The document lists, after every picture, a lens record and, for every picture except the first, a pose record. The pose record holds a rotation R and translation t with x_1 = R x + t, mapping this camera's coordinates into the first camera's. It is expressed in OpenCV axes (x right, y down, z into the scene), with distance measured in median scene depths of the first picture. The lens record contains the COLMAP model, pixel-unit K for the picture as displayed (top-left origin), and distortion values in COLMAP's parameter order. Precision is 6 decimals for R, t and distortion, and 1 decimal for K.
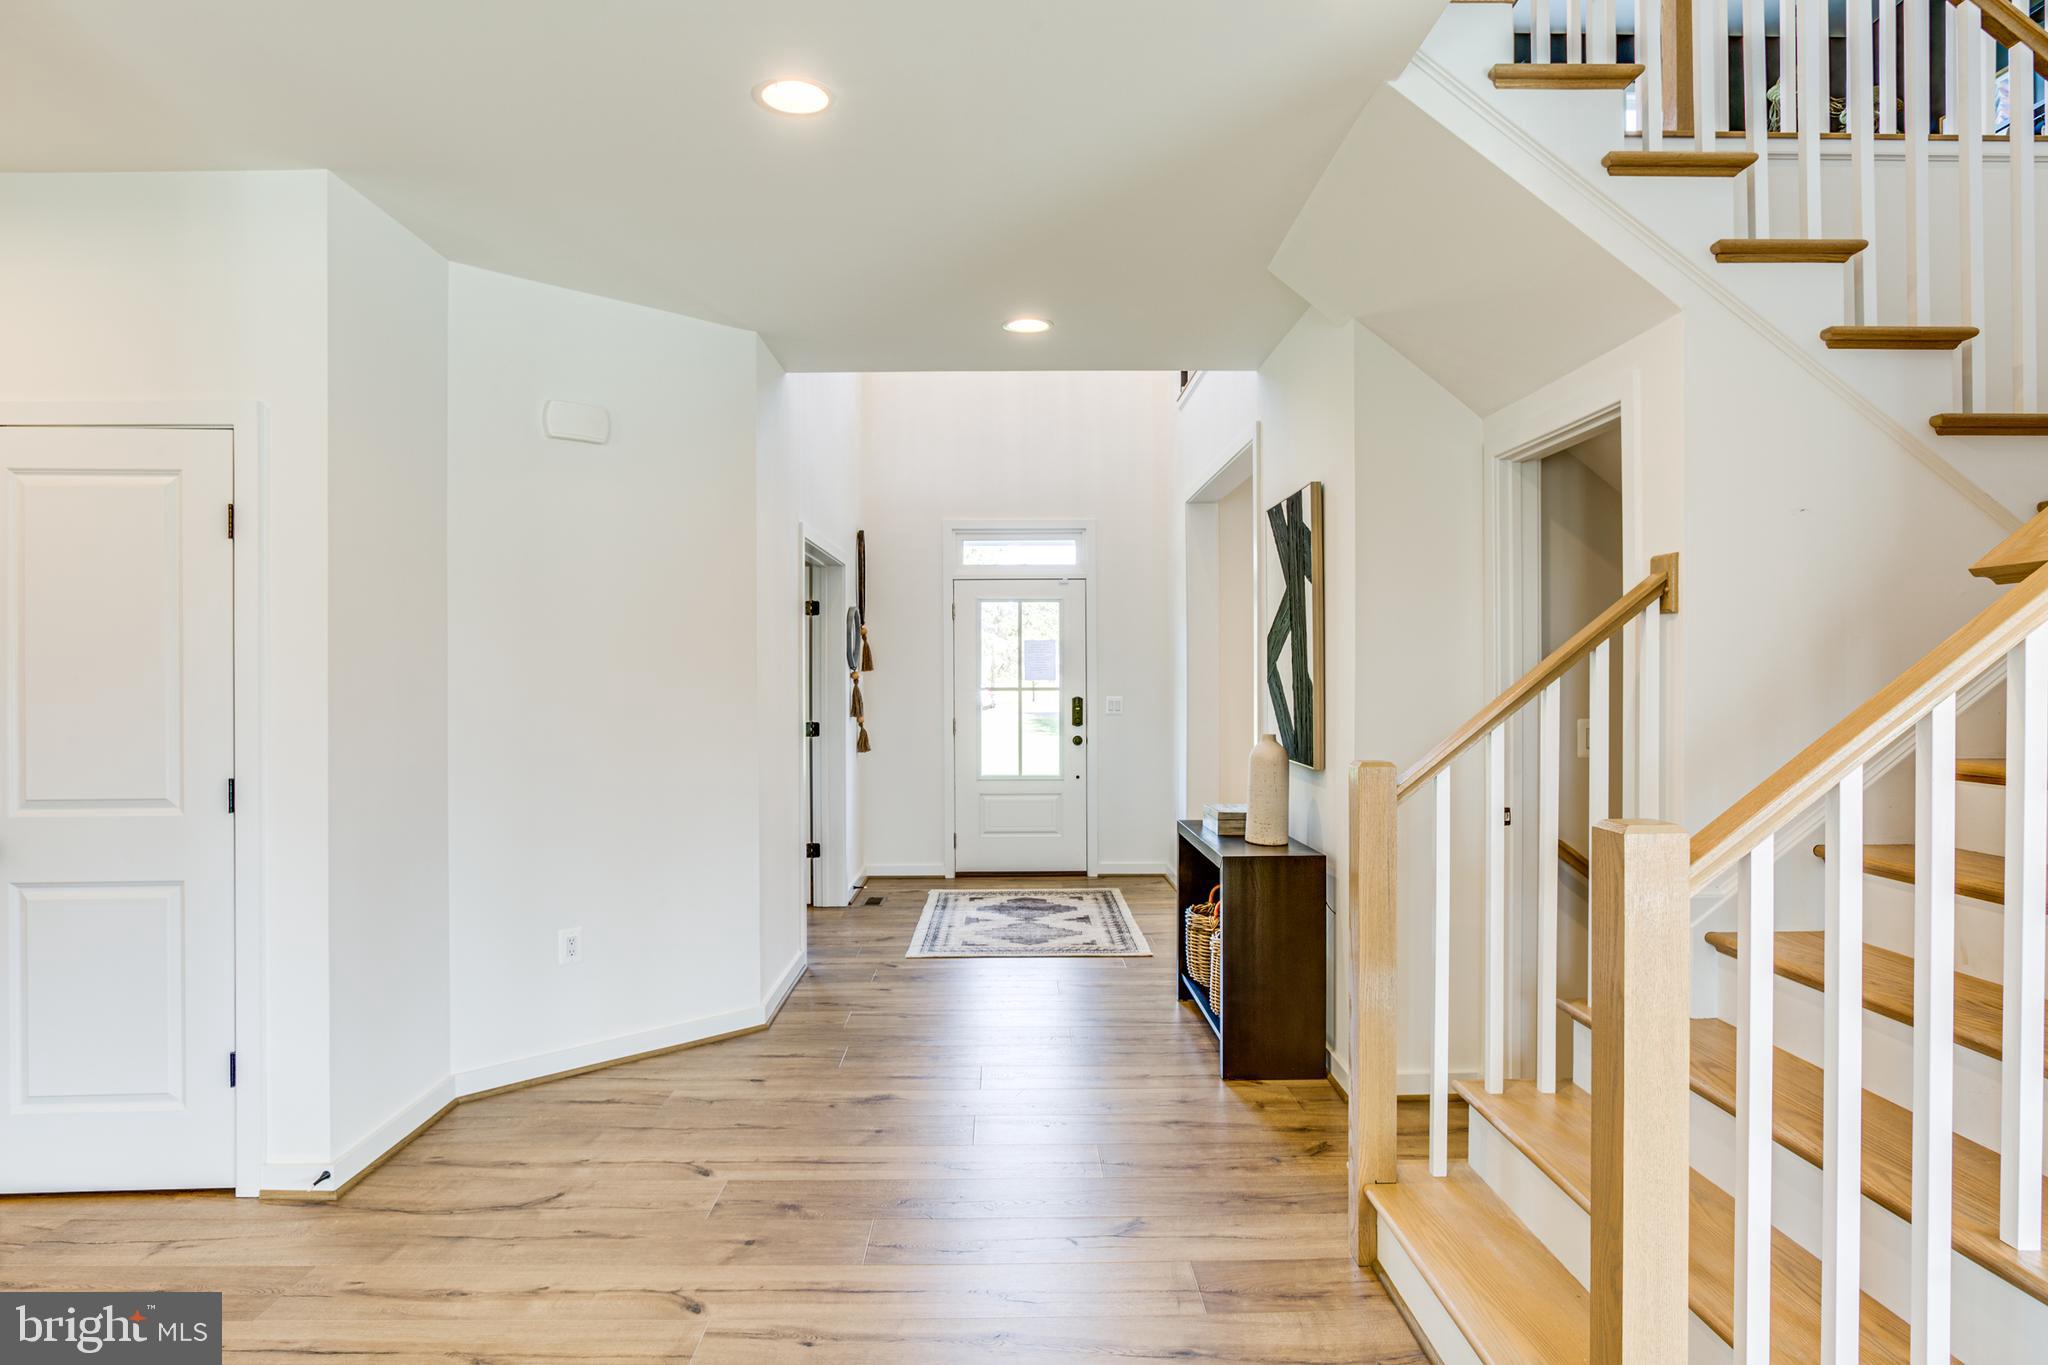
lens RADIAL K [[972.3, 0, 1014.4], [0, 972.3, 693.6], [0, 0, 1]] dist [-0.003275, -0.000555]
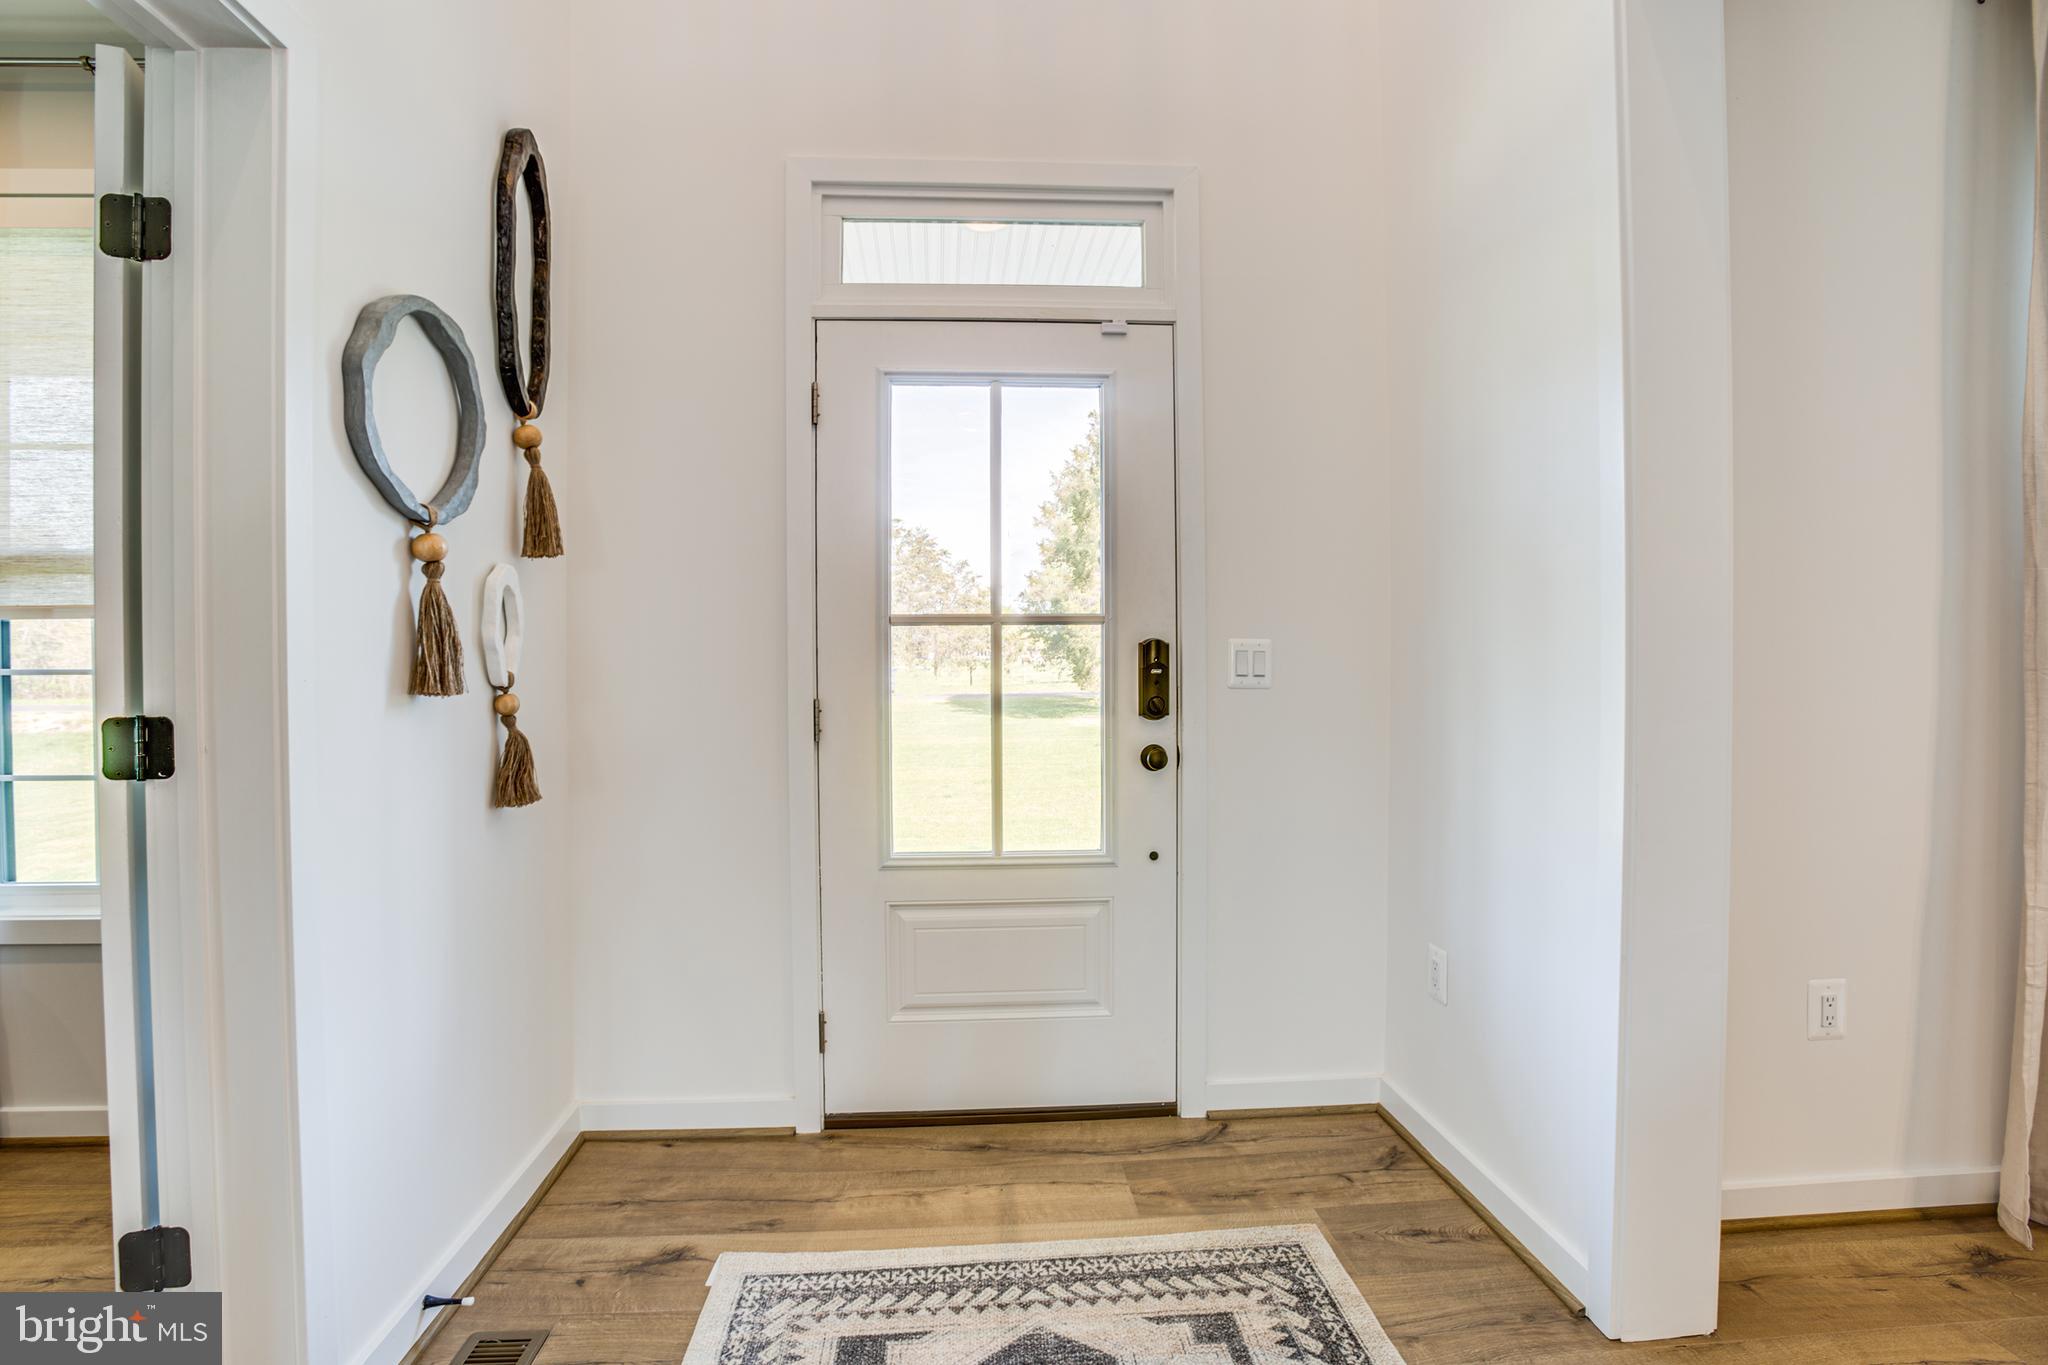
lens RADIAL K [[999.5, 0, 1002.2], [0, 999.5, 687.0], [0, 0, 1]] dist [-0.056226, 0.022373]
pose [[0.998699, -0.005834, 0.050659, -0.011278], [0.005690, 0.999979, 0.002978, 0.019791], [-0.050675, -0.002686, 0.998712, 0.624324]]
